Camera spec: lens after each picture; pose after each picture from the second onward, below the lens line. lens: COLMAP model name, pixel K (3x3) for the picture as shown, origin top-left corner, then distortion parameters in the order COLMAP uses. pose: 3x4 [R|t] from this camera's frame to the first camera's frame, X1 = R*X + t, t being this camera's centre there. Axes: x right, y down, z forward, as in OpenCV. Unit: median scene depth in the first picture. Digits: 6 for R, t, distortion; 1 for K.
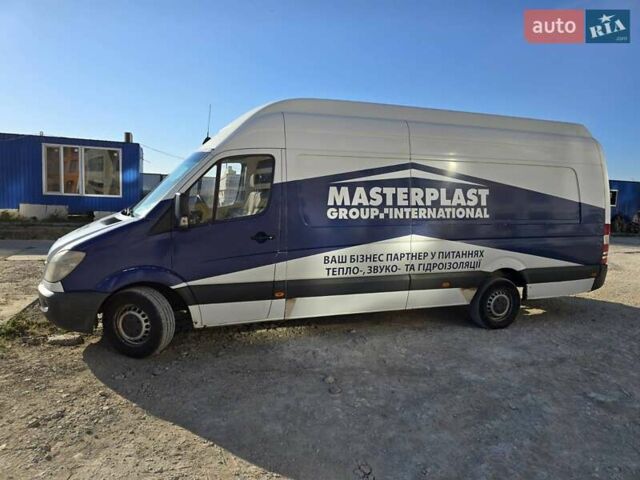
lens RADIAL K [[431.8, 0, 308.9], [0, 431.8, 239.5], [0, 0, 1]] dist [0.017816, -0.008474]
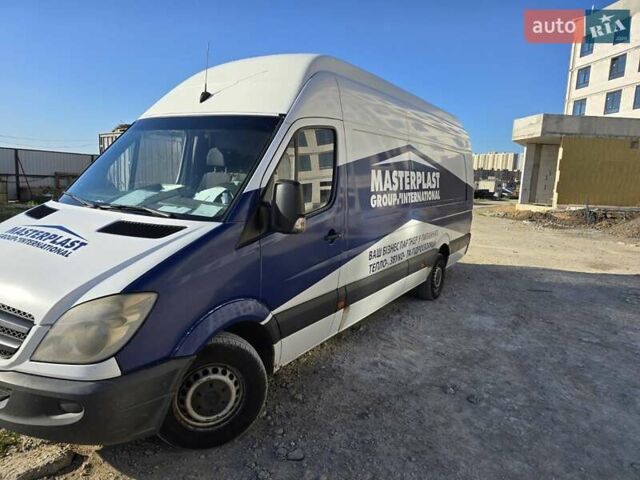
lens RADIAL K [[431.8, 0, 307.8], [0, 431.8, 245.0], [0, 0, 1]] dist [0.017816, -0.008474]
pose [[0.796562, -0.093348, 0.597306, -0.562495], [0.049671, 0.994772, 0.089224, -0.055708], [-0.602512, -0.041404, 0.797035, 0.381939]]
